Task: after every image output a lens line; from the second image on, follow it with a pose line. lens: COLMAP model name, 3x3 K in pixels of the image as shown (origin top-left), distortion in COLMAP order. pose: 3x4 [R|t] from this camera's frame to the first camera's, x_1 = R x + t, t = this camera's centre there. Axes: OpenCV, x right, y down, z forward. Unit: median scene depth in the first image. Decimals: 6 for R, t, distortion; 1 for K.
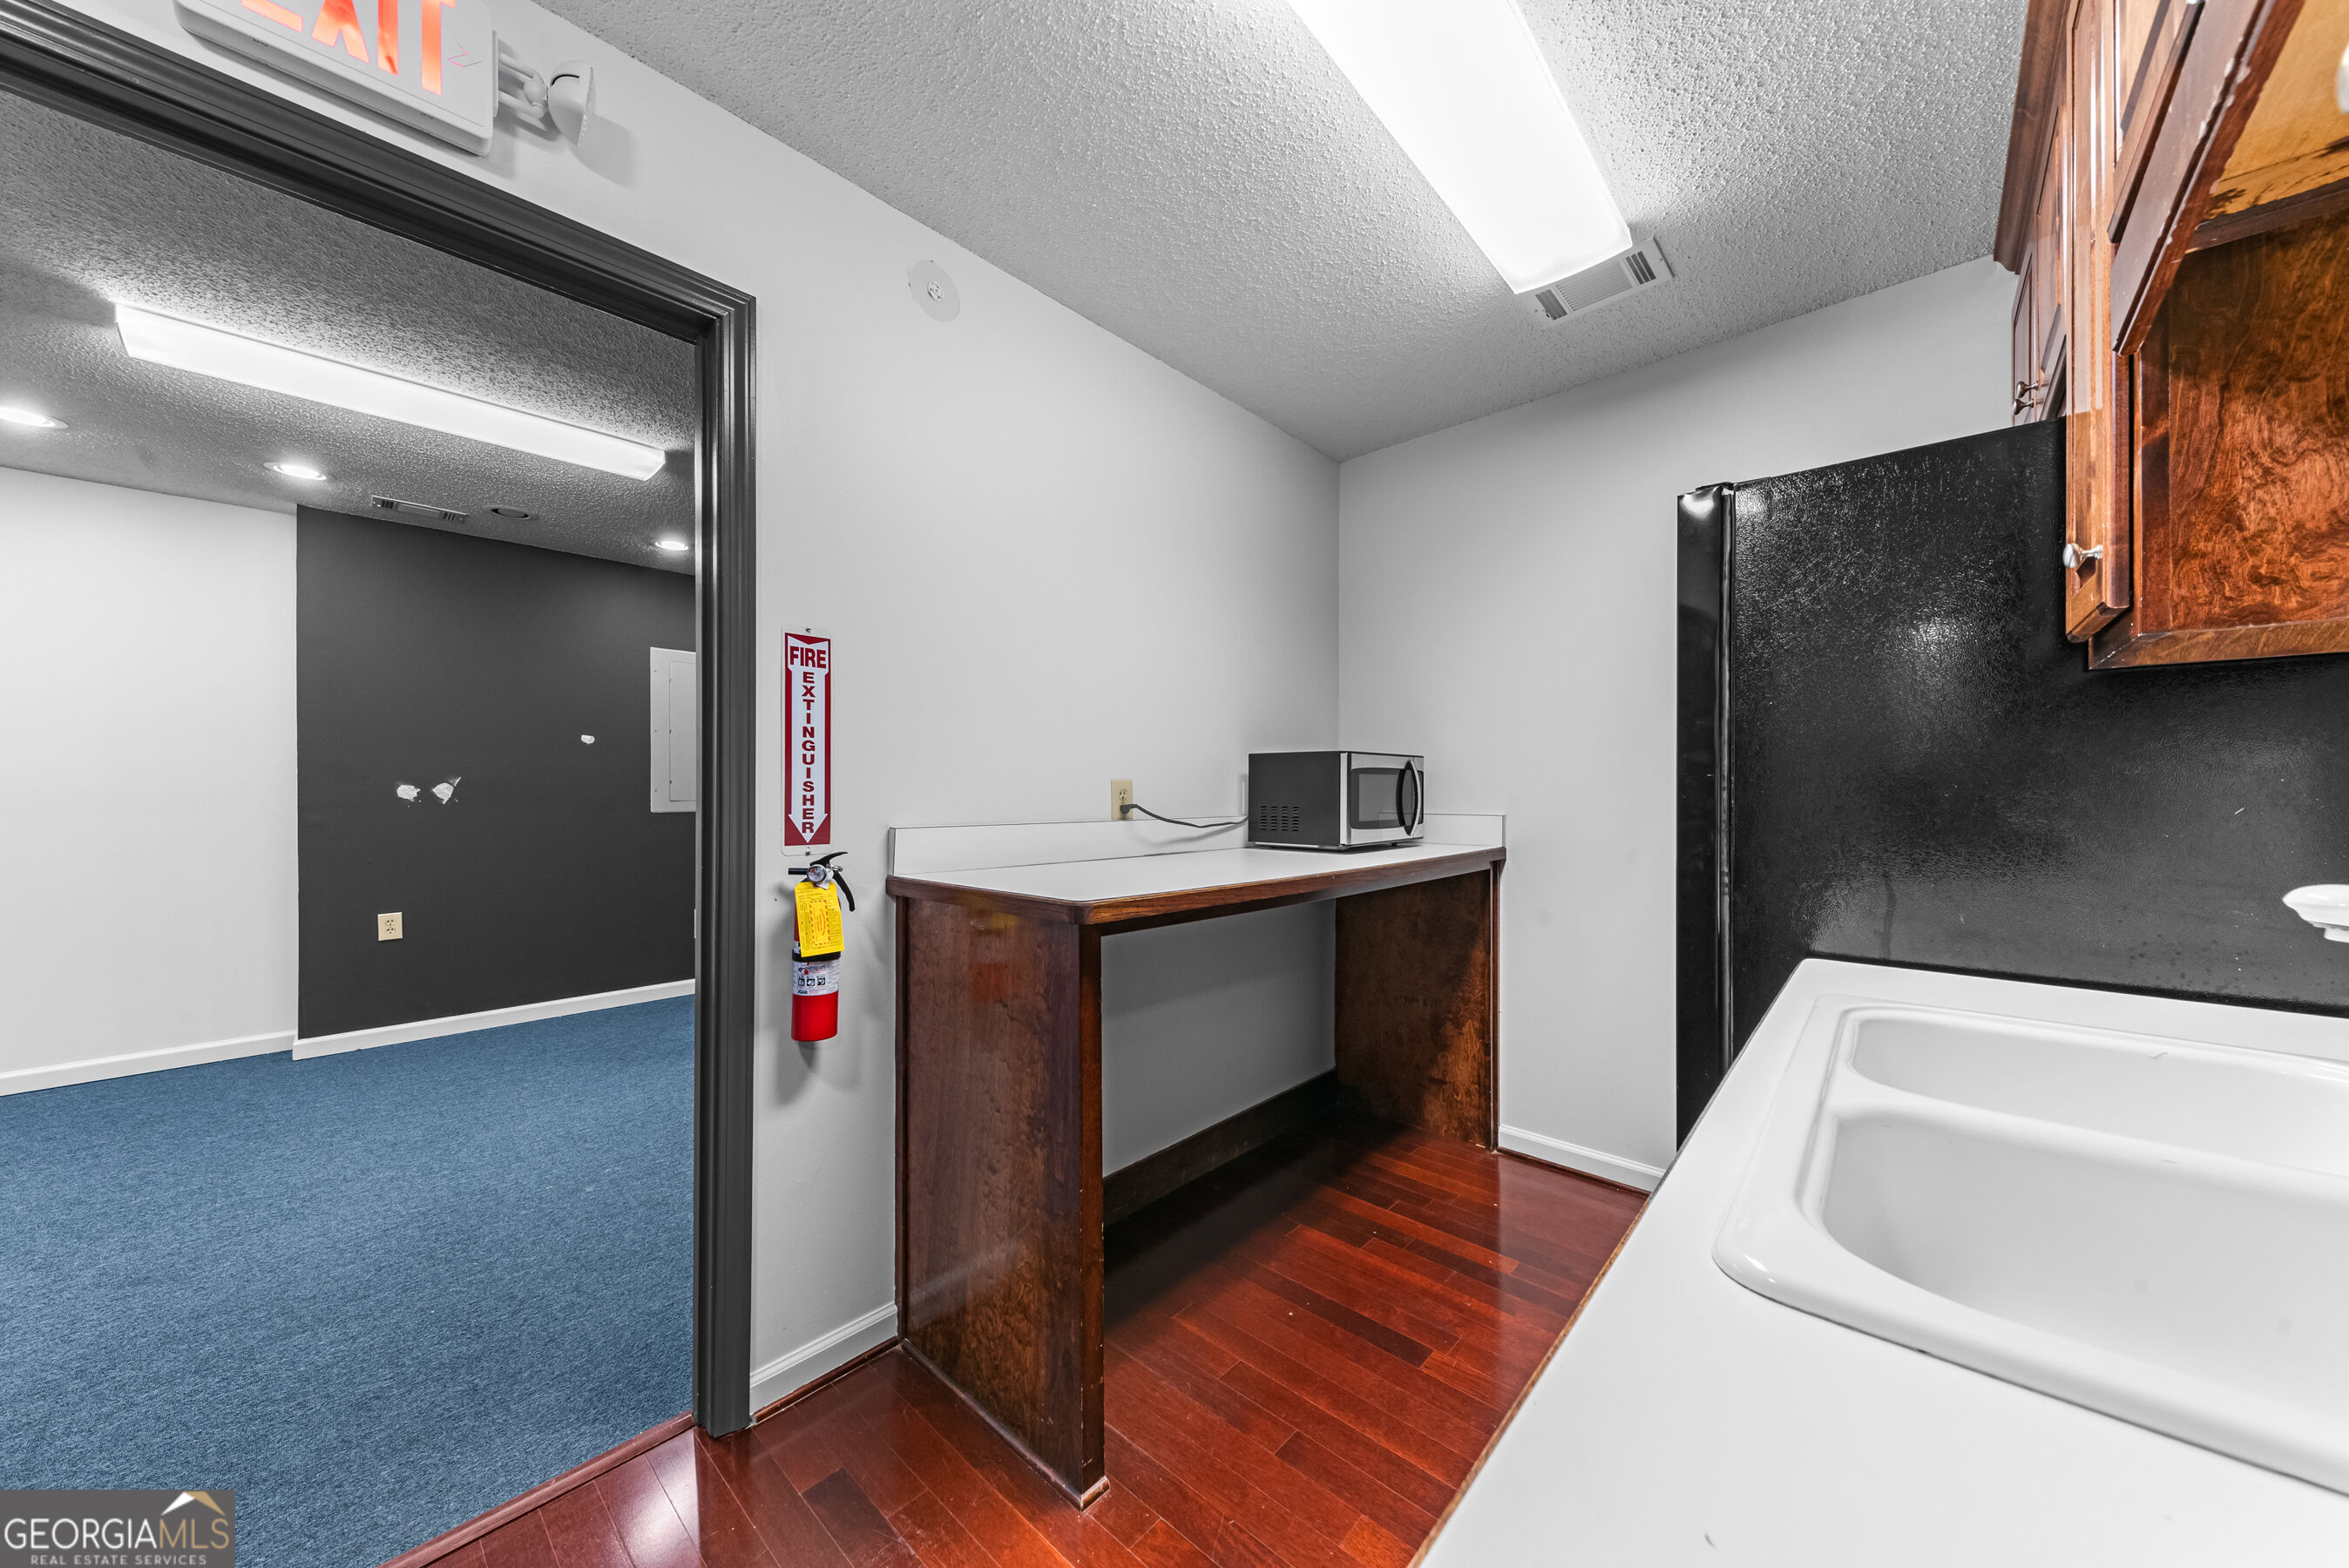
lens RADIAL K [[819.7, 0, 1179.0], [0, 819.7, 792.4], [0, 0, 1]] dist [0.010161, -0.000717]
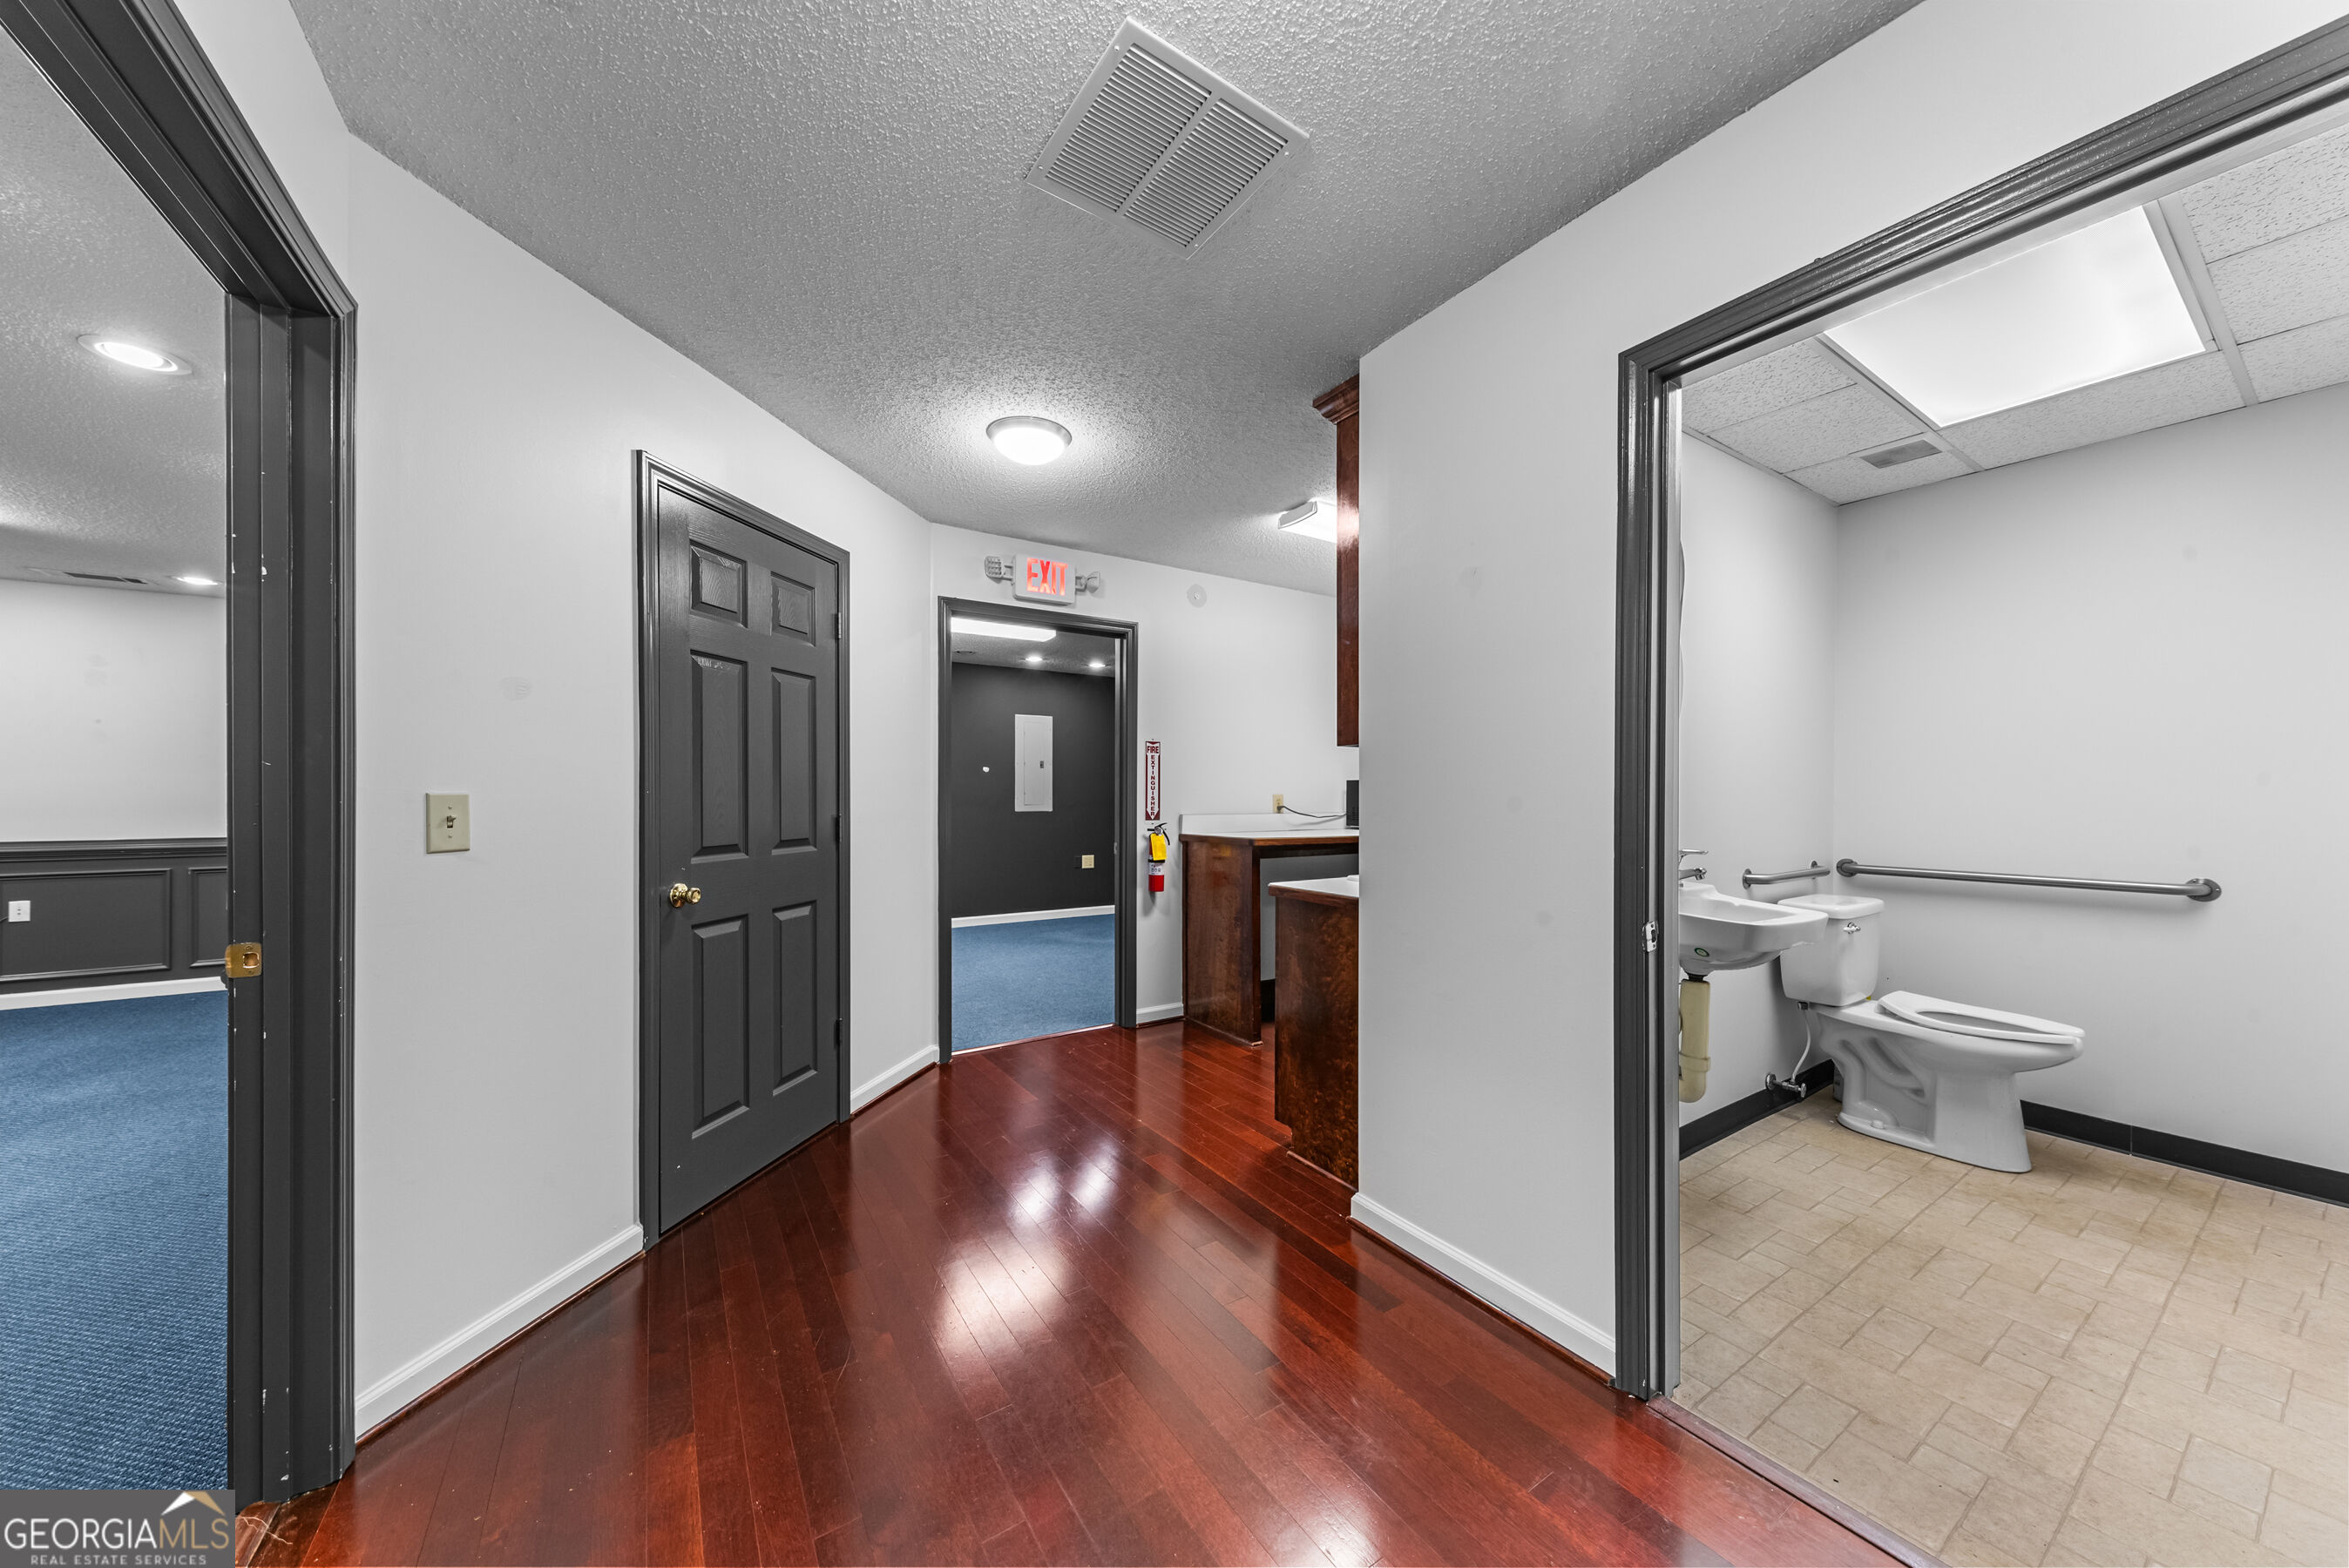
lens RADIAL K [[819.7, 0, 1185.5], [0, 819.7, 798.2], [0, 0, 1]] dist [0.010161, -0.000717]
pose [[0.970385, -0.001069, -0.241562, 0.292440], [0.000669, 0.999998, -0.001737, -0.002783], [0.241563, 0.001524, 0.970384, -1.552192]]
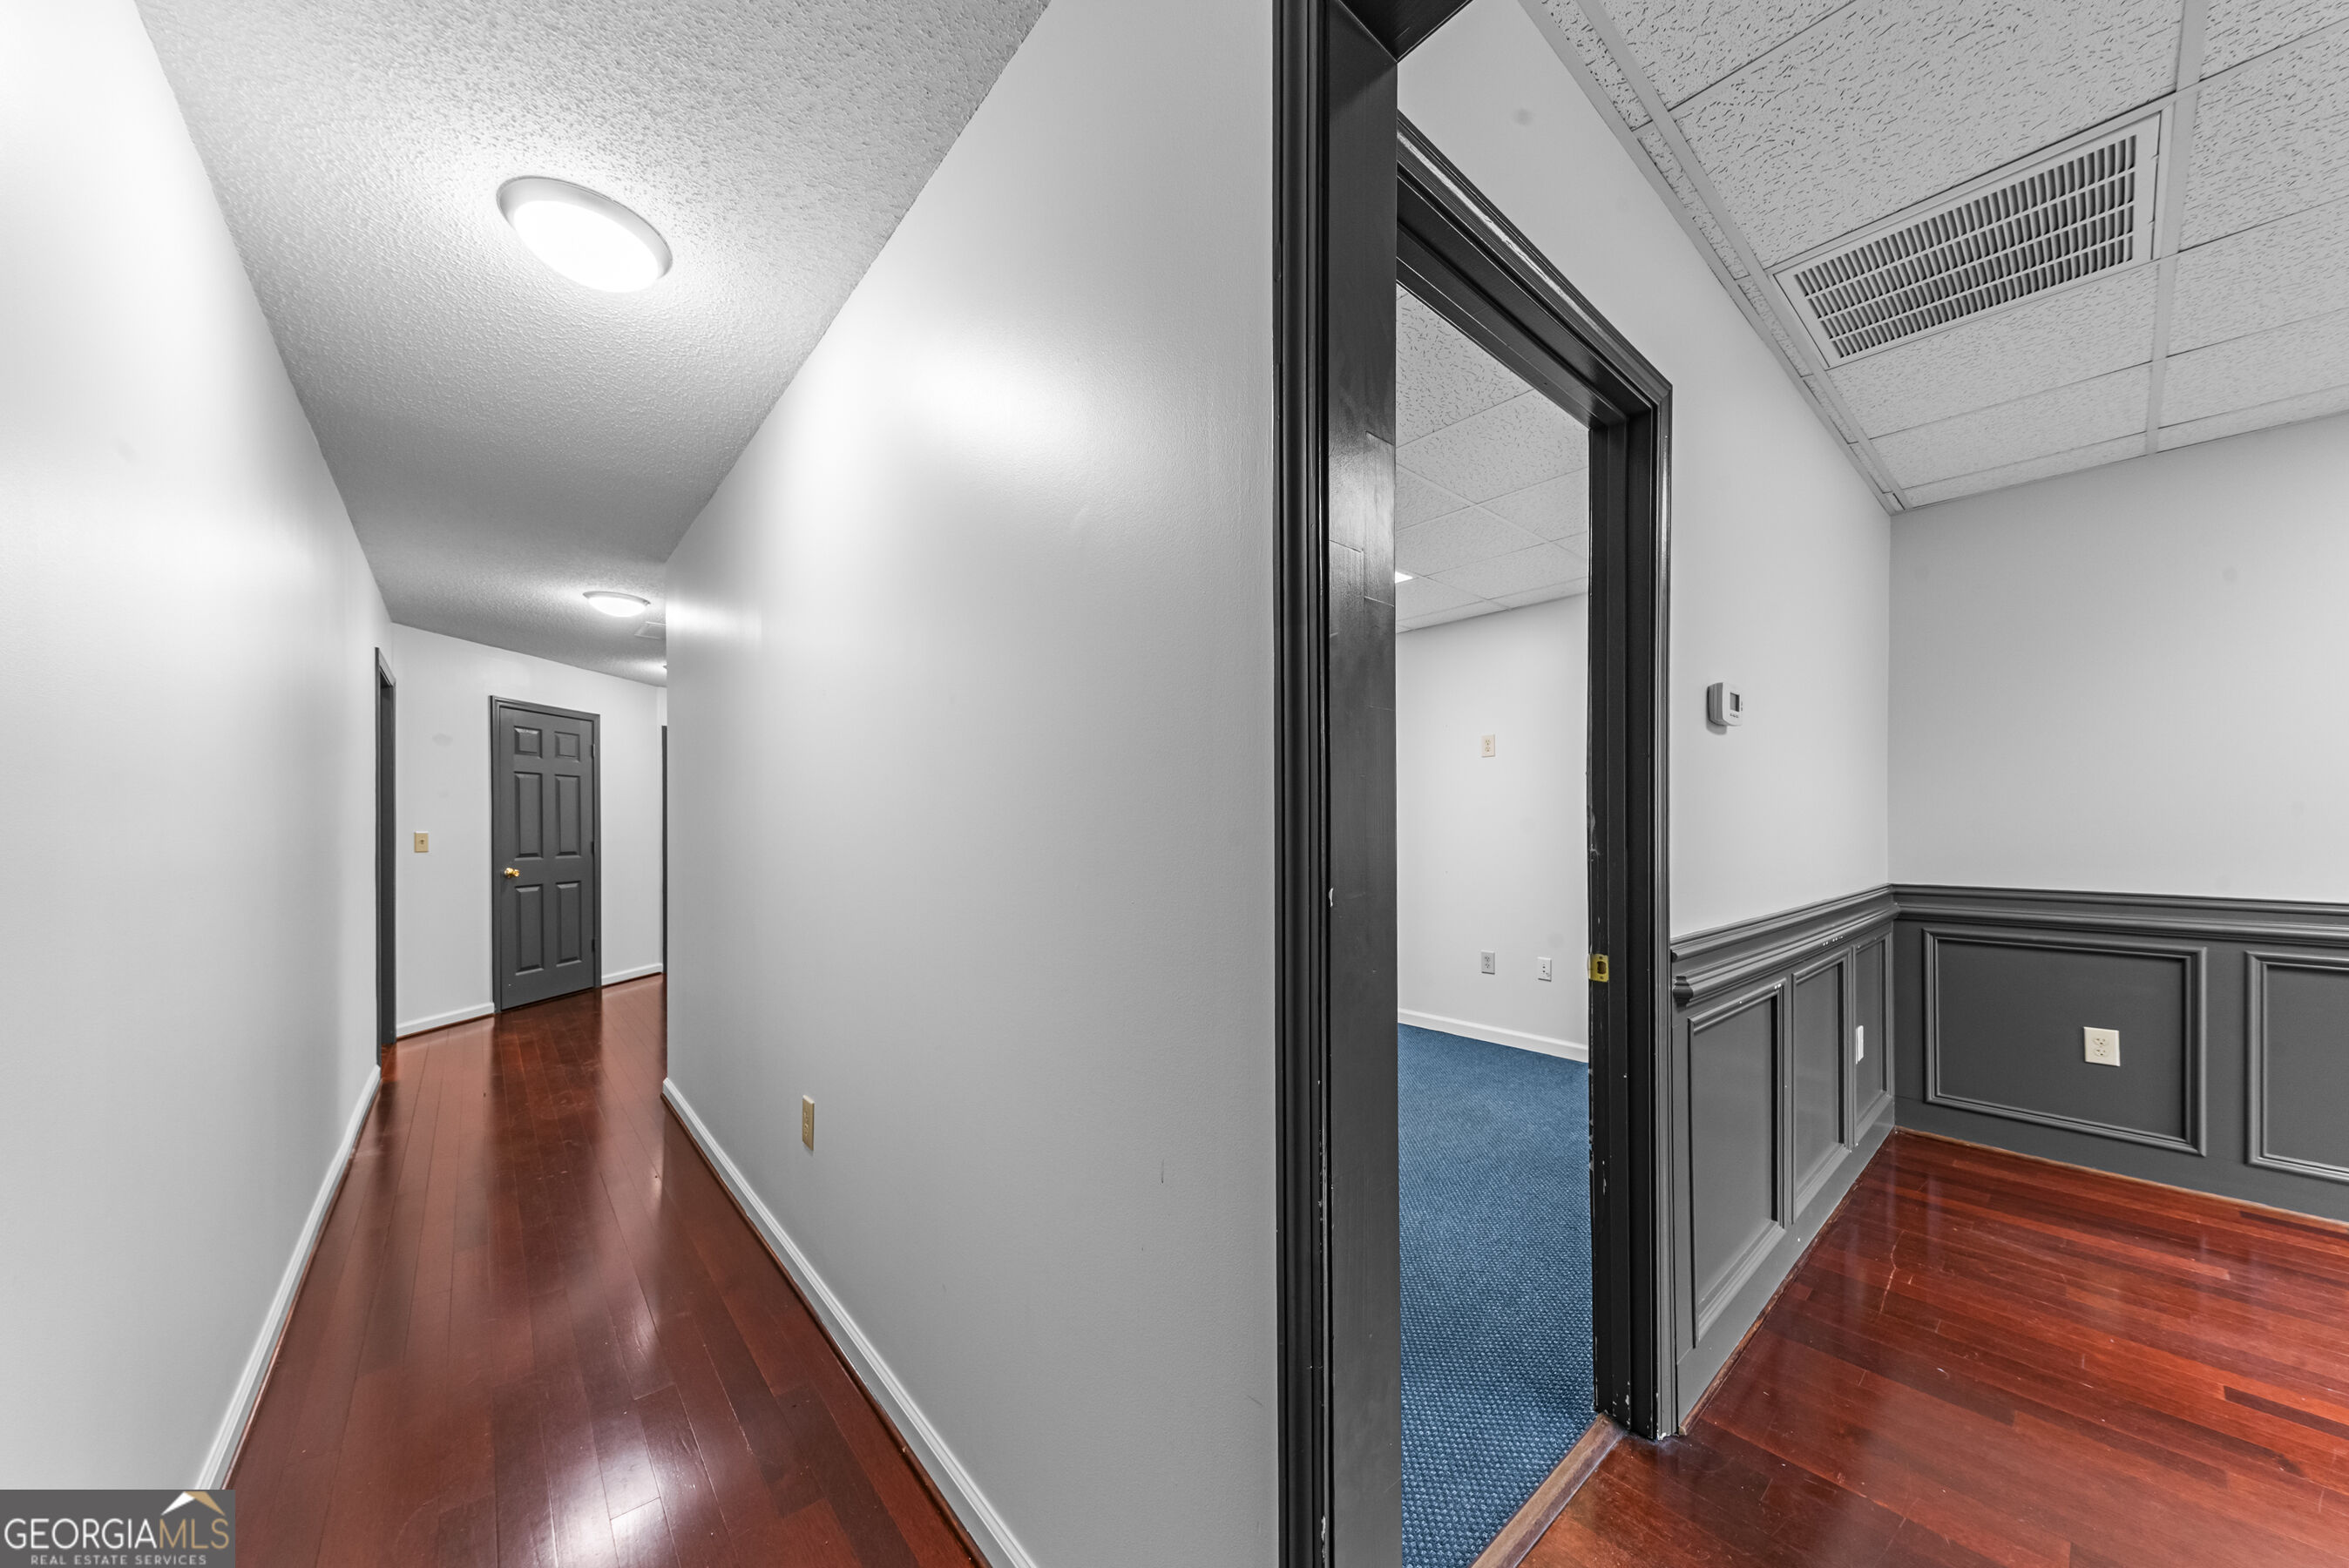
lens RADIAL K [[819.7, 0, 1201.5], [0, 819.7, 830.5], [0, 0, 1]] dist [0.010161, -0.000717]
pose [[0.995479, -0.003764, -0.094908, 2.839857], [0.003970, 0.999990, 0.001980, -0.016067], [0.094900, -0.002348, 0.995484, -4.066423]]
